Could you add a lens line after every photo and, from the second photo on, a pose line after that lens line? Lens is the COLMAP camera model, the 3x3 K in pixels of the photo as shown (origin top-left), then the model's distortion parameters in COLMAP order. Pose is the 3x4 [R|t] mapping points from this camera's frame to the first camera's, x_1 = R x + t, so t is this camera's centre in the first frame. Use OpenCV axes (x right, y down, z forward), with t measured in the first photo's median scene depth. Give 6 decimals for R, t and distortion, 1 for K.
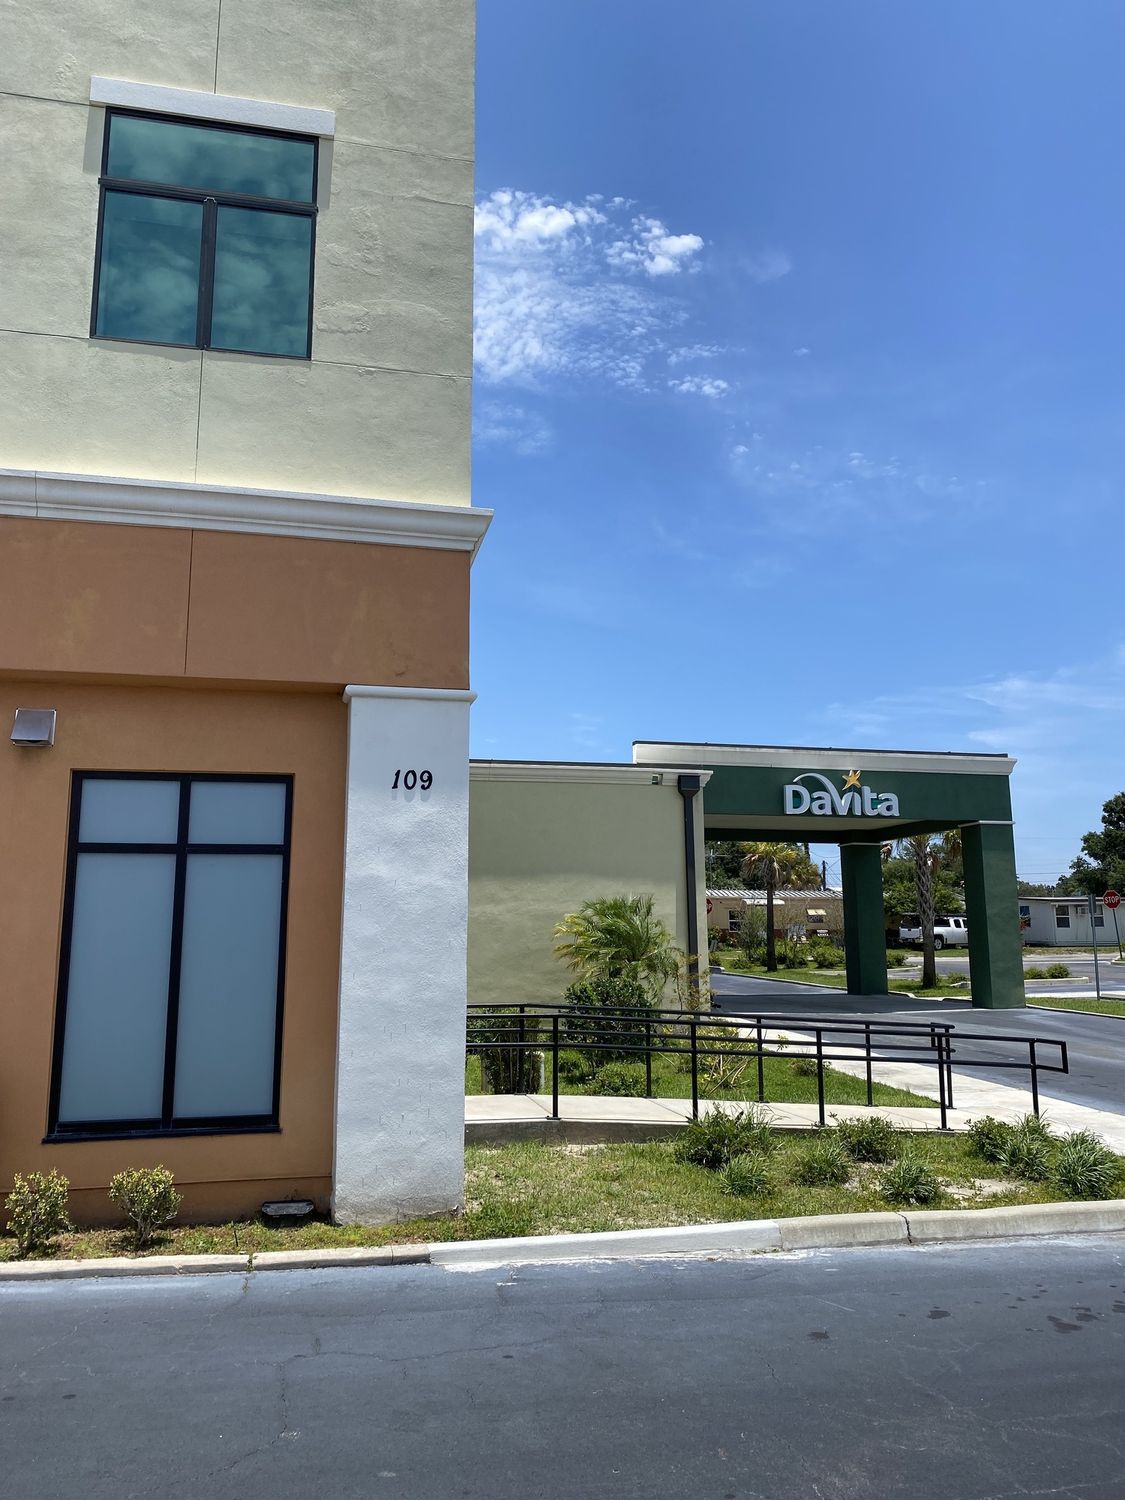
lens RADIAL K [[1171.7, 0, 562.4], [0, 1171.7, 724.7], [0, 0, 1]] dist [0.019465, -0.004230]
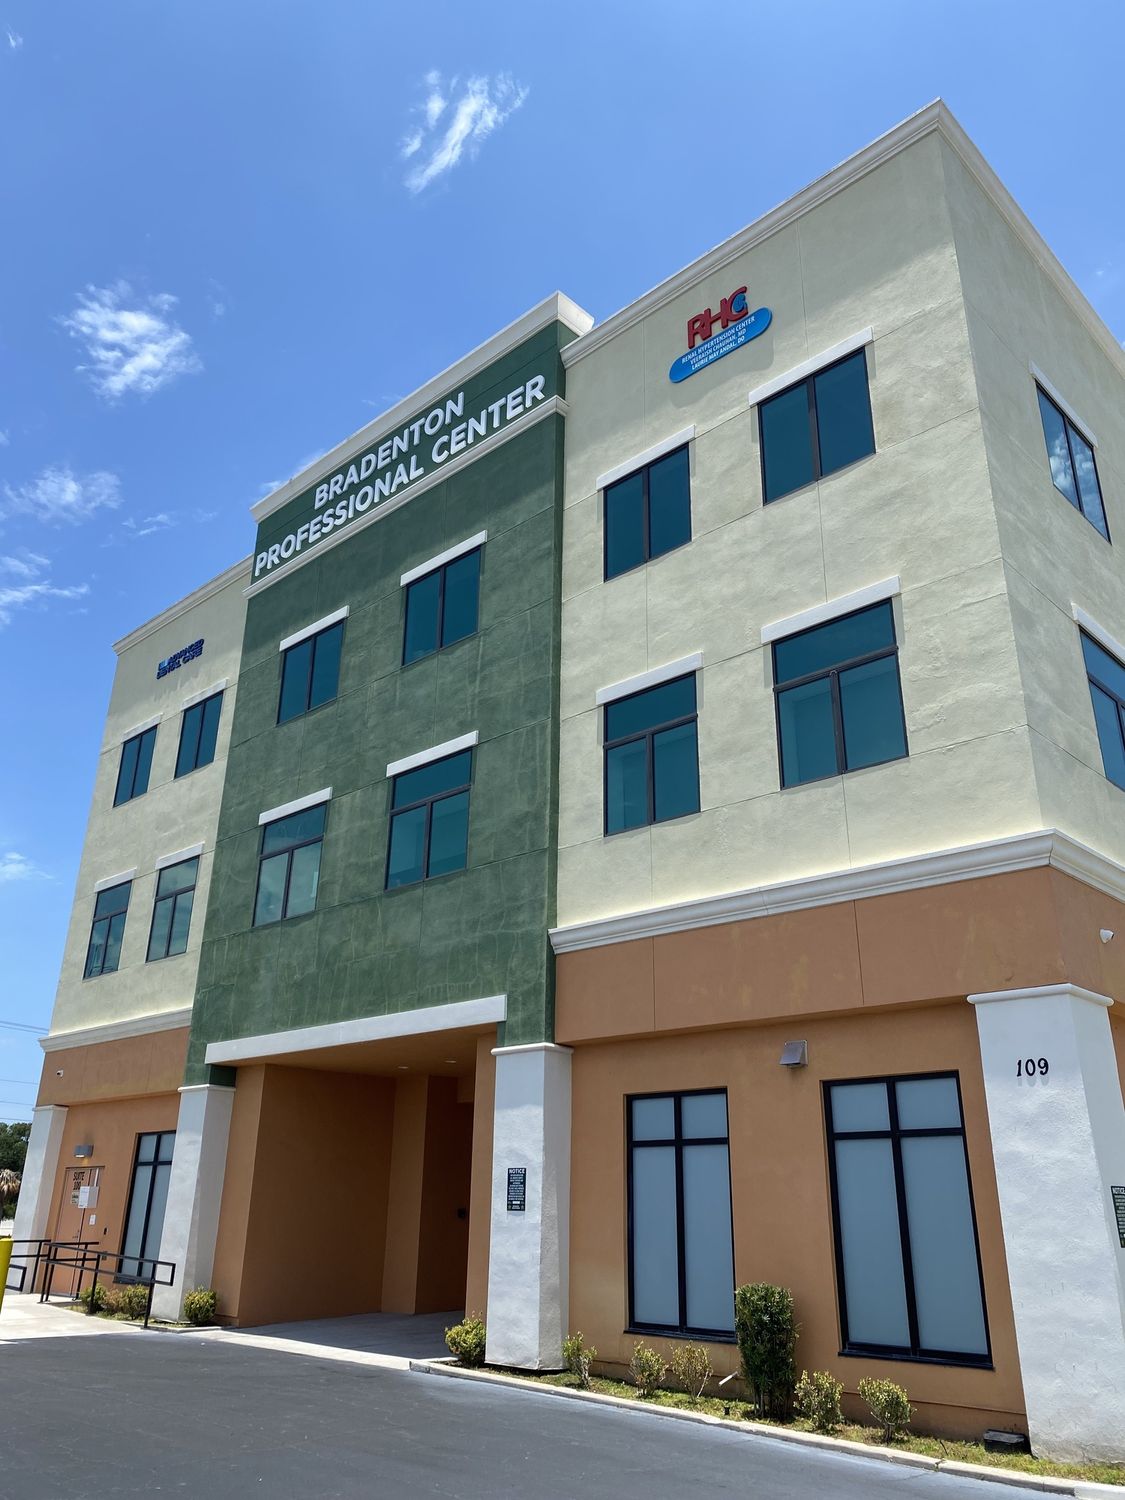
lens RADIAL K [[1142.9, 0, 562.5], [0, 1142.9, 750.0], [0, 0, 1]] dist [0.003856, -0.008665]
pose [[0.552823, -0.301700, -0.776765, 0.629263], [0.130913, 0.952026, -0.276602, -0.002110], [0.822951, 0.051223, 0.565799, -0.087241]]
